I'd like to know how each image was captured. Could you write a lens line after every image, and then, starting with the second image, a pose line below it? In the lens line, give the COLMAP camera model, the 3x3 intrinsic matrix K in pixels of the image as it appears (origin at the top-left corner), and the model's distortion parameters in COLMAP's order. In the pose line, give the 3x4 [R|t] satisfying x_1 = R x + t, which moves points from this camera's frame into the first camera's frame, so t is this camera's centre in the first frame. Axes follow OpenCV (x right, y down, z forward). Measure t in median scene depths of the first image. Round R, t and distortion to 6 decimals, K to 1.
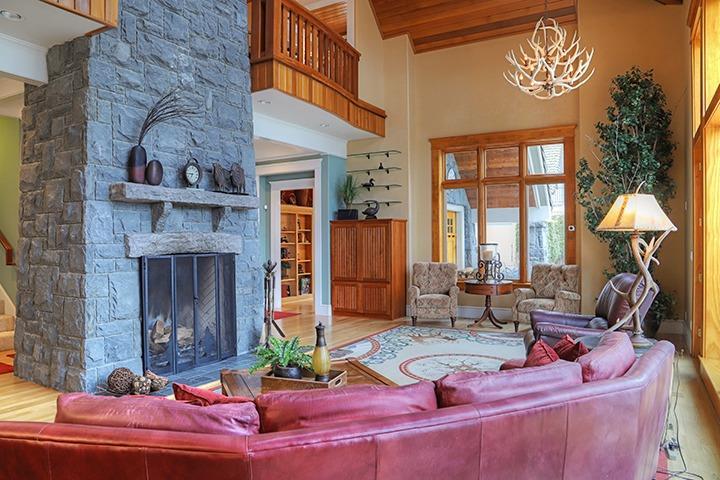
lens RADIAL K [[519.3, 0, 363.9], [0, 519.3, 242.9], [0, 0, 1]] dist [-0.100135, 0.077535]
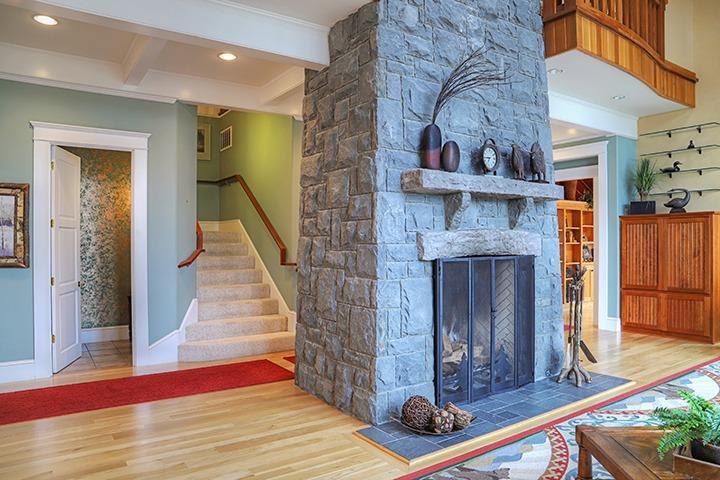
lens RADIAL K [[519.3, 0, 362.3], [0, 519.3, 240.5], [0, 0, 1]] dist [-0.100135, 0.077535]
pose [[0.909425, -0.000782, -0.415867, -0.162261], [-0.000913, 0.999992, -0.003876, -0.000057], [0.415867, 0.003905, 0.909417, 0.159845]]
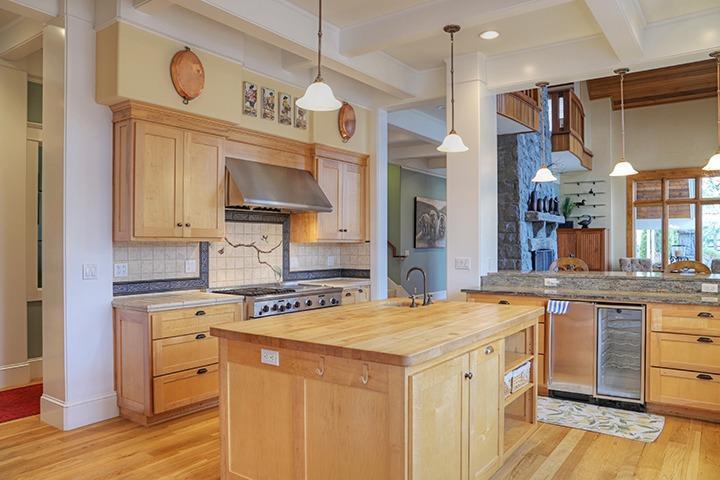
lens RADIAL K [[525.7, 0, 363.9], [0, 525.7, 242.8], [0, 0, 1]] dist [-0.096860, 0.078336]
pose [[0.994857, 0.003401, -0.101234, -0.709473], [-0.004015, 0.999975, -0.005860, 0.009121], [0.101212, 0.006236, 0.994845, -0.771608]]
